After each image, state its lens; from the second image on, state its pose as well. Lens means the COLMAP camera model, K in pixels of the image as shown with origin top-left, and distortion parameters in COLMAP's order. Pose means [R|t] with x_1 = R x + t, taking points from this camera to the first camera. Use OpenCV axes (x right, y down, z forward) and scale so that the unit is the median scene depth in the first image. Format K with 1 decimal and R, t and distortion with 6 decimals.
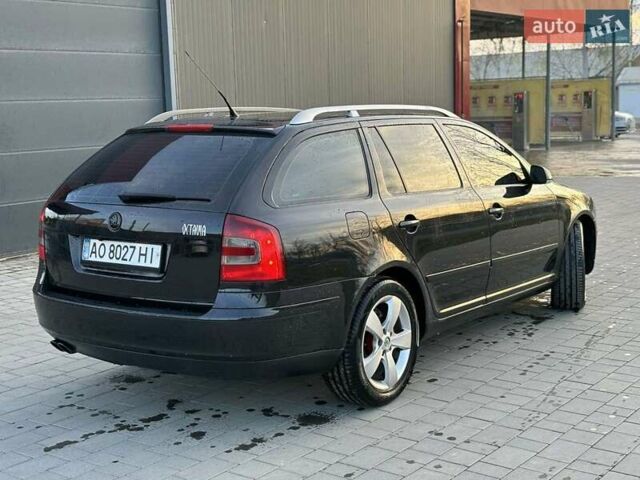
lens RADIAL K [[962.1, 0, 320.0], [0, 962.1, 240.0], [0, 0, 1]] dist [0.264597, -1.234707]
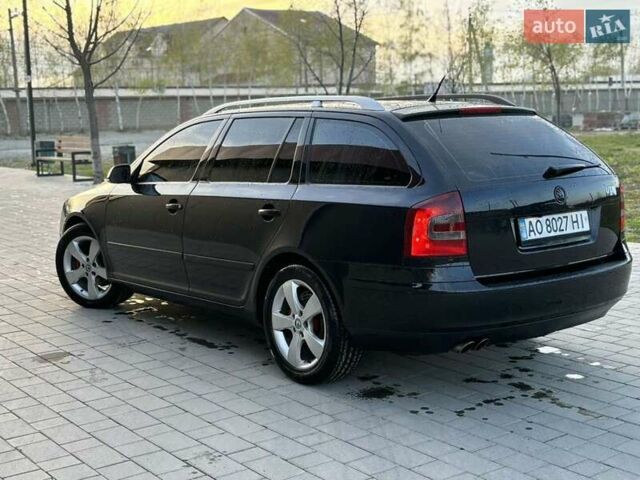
lens RADIAL K [[962.1, 0, 320.0], [0, 962.1, 240.0], [0, 0, 1]] dist [0.264597, -1.234707]
pose [[0.262708, -0.117244, 0.957726, -1.228779], [0.144162, 0.986218, 0.081188, -0.089133], [-0.954045, 0.116738, 0.275989, 0.915033]]
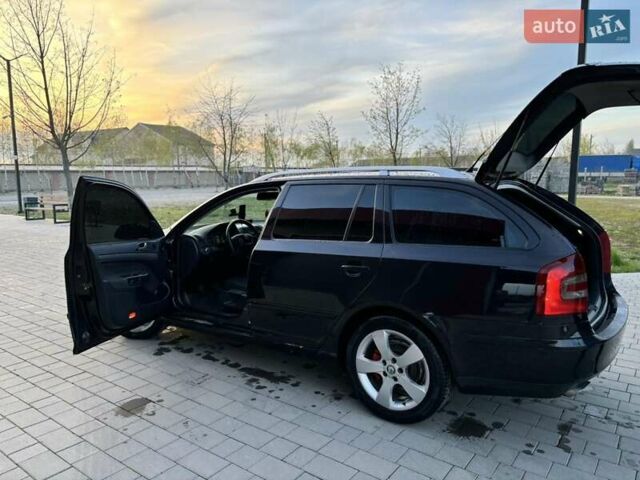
lens RADIAL K [[488.0, 0, 320.0], [0, 488.0, 240.0], [0, 0, 1]] dist [0.026399, -0.003135]
pose [[-0.019816, -0.109084, 0.993835, -0.799095], [0.142692, 0.983546, 0.110799, -0.150165], [-0.989569, 0.144008, -0.003924, 1.311338]]
